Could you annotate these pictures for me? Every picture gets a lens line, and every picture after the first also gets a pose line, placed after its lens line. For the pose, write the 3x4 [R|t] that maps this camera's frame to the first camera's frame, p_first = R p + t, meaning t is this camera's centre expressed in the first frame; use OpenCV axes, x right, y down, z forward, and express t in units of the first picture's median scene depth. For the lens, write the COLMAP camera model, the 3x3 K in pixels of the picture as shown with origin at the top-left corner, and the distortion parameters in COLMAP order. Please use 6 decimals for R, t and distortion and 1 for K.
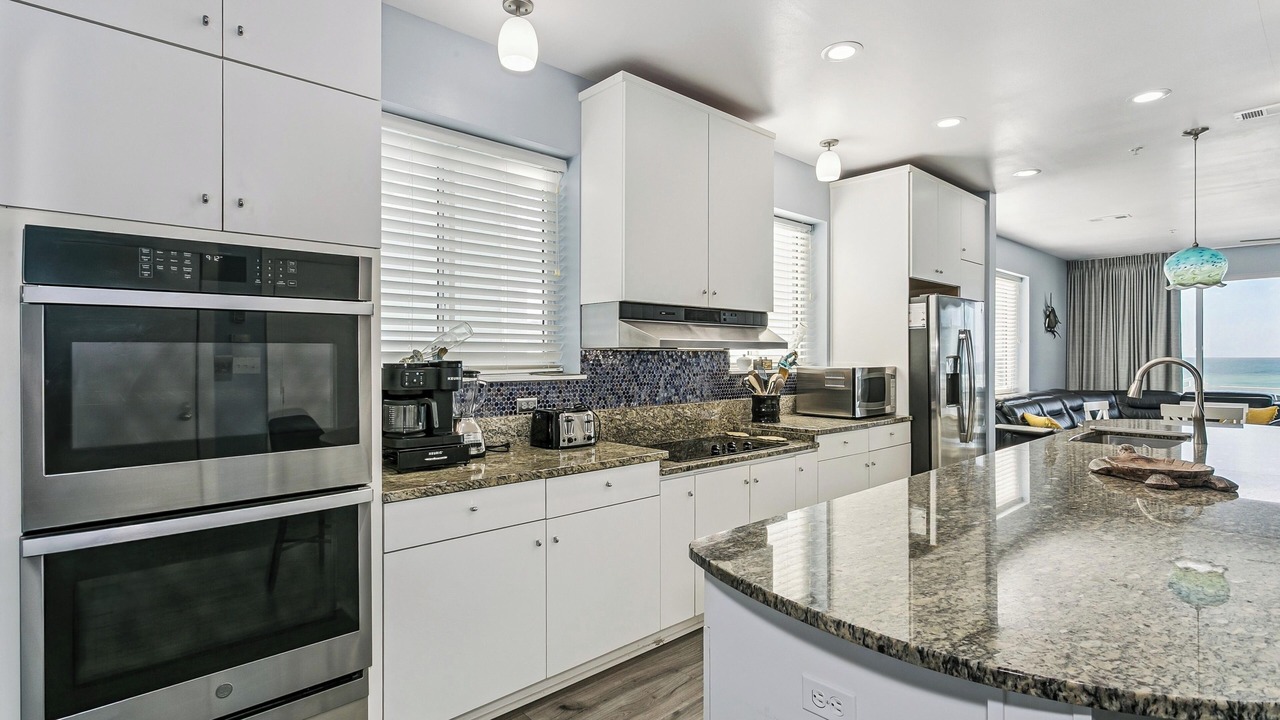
lens RADIAL K [[620.1, 0, 640.0], [0, 620.1, 358.6], [0, 0, 1]] dist [-0.030680, 0.005568]
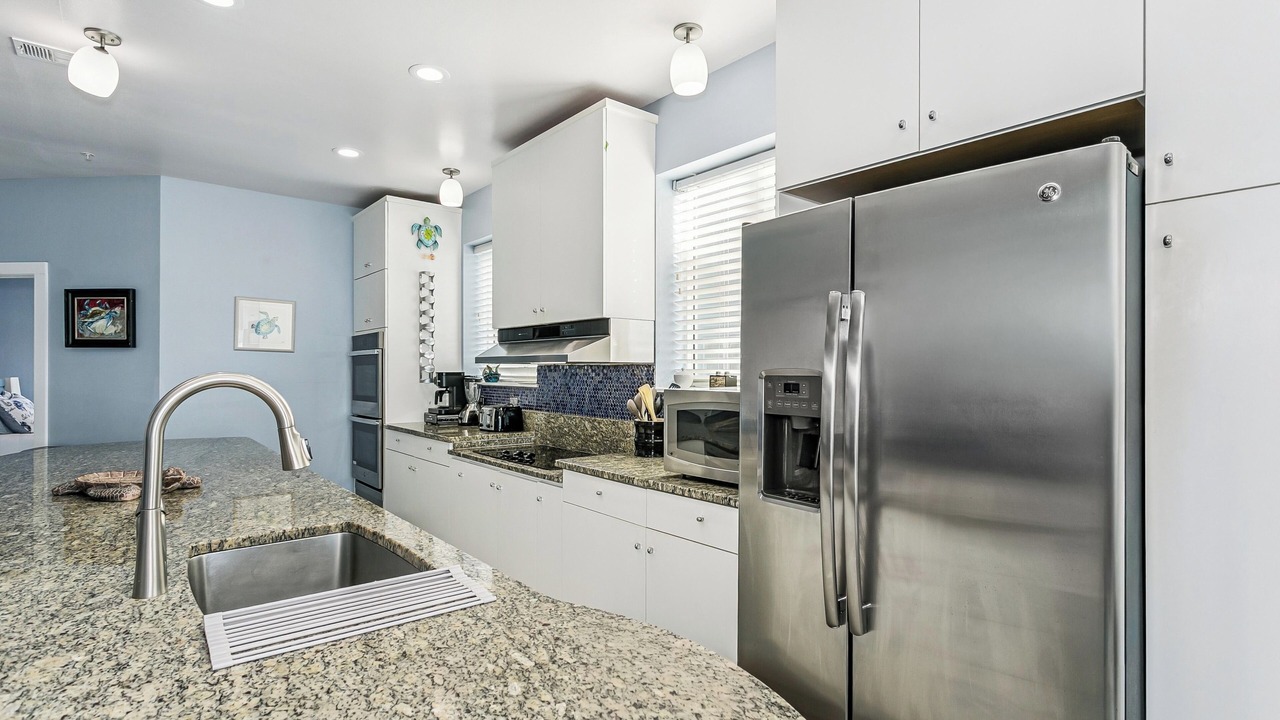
lens RADIAL K [[620.1, 0, 640.8], [0, 620.1, 366.3], [0, 0, 1]] dist [-0.030680, 0.005568]
pose [[-0.059781, -0.005366, -0.998197, 1.106469], [-0.007227, 0.999962, -0.004942, -0.006312], [0.998185, 0.006919, -0.059818, 1.175693]]
